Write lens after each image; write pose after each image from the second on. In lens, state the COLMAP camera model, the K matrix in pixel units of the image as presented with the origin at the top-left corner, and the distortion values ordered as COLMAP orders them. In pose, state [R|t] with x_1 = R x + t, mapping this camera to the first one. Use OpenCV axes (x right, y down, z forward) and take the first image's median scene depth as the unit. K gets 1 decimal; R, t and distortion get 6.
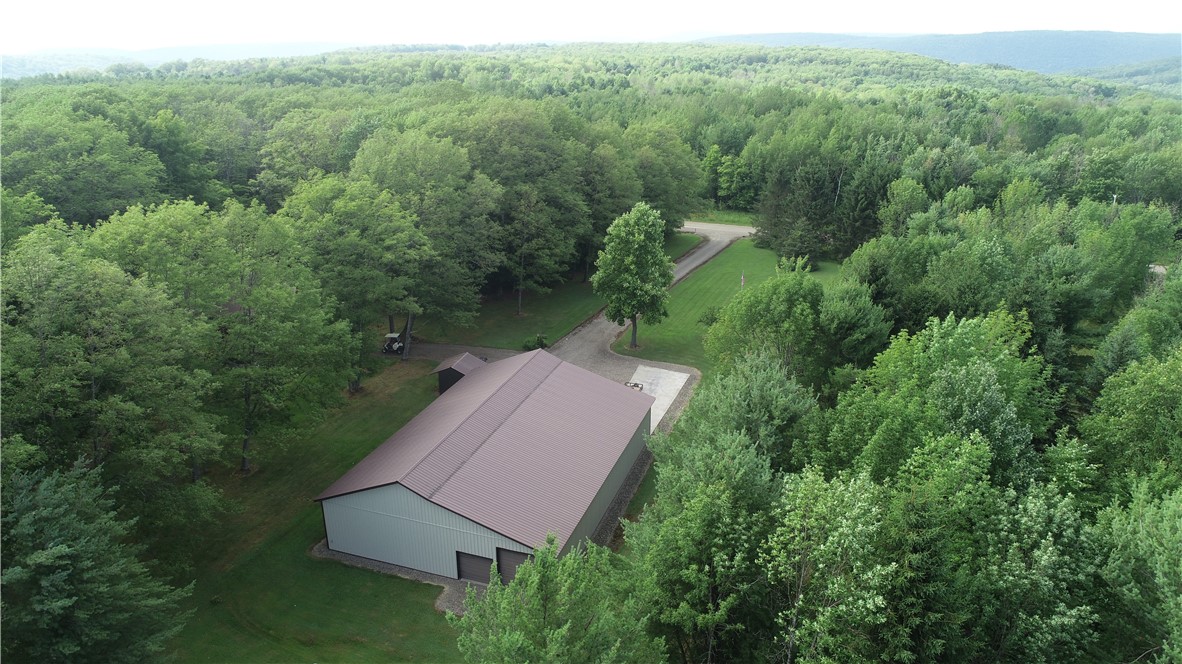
lens RADIAL K [[796.8, 0, 591.0], [0, 796.8, 332.0], [0, 0, 1]] dist [-0.003076, 0.000665]
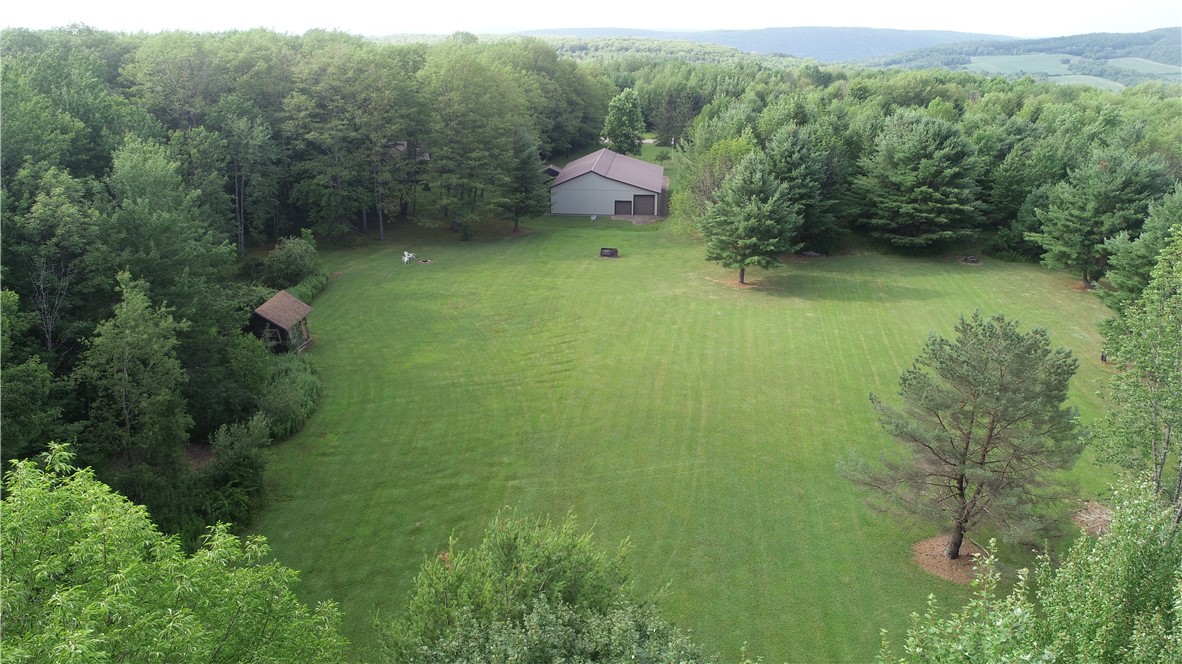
lens RADIAL K [[796.8, 0, 591.0], [0, 796.8, 332.0], [0, 0, 1]] dist [-0.003076, 0.000665]
pose [[0.973357, -0.076481, 0.216162, -0.294407], [0.075406, 0.997065, 0.013229, 0.235689], [-0.216539, 0.003423, 0.976268, -0.496719]]
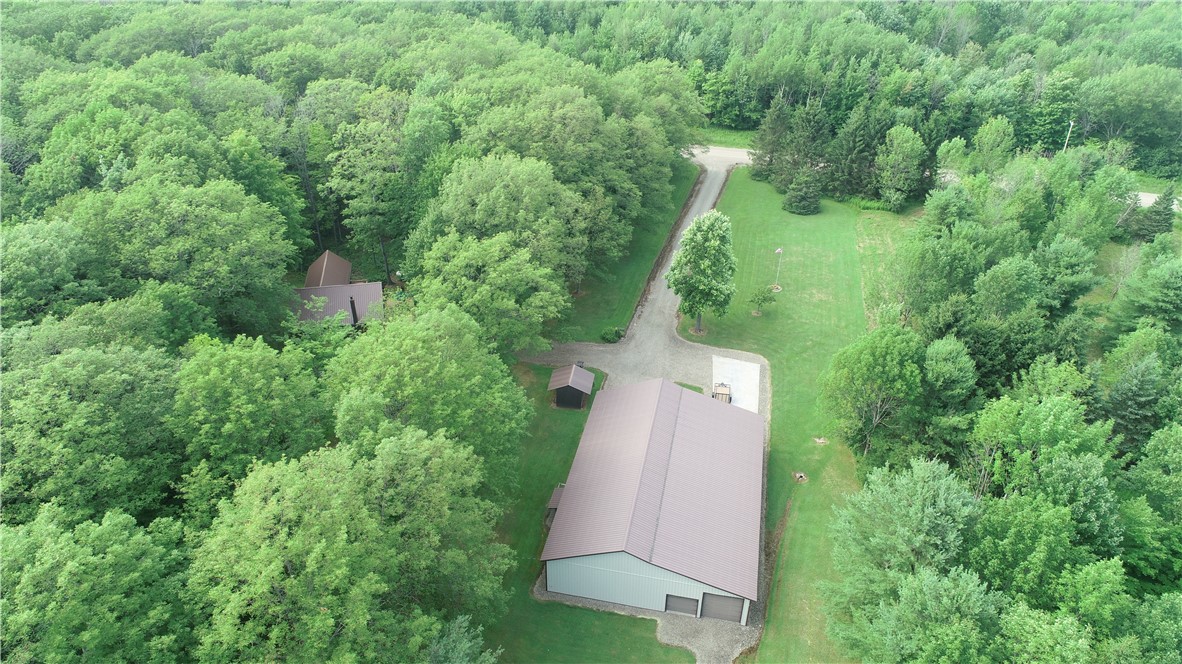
lens RADIAL K [[796.8, 0, 591.0], [0, 796.8, 332.0], [0, 0, 1]] dist [-0.003076, 0.000665]
pose [[0.991537, -0.058946, 0.115667, -0.153191], [0.033508, 0.976986, 0.210654, -0.150007], [-0.125422, -0.204995, 0.970694, -0.047074]]
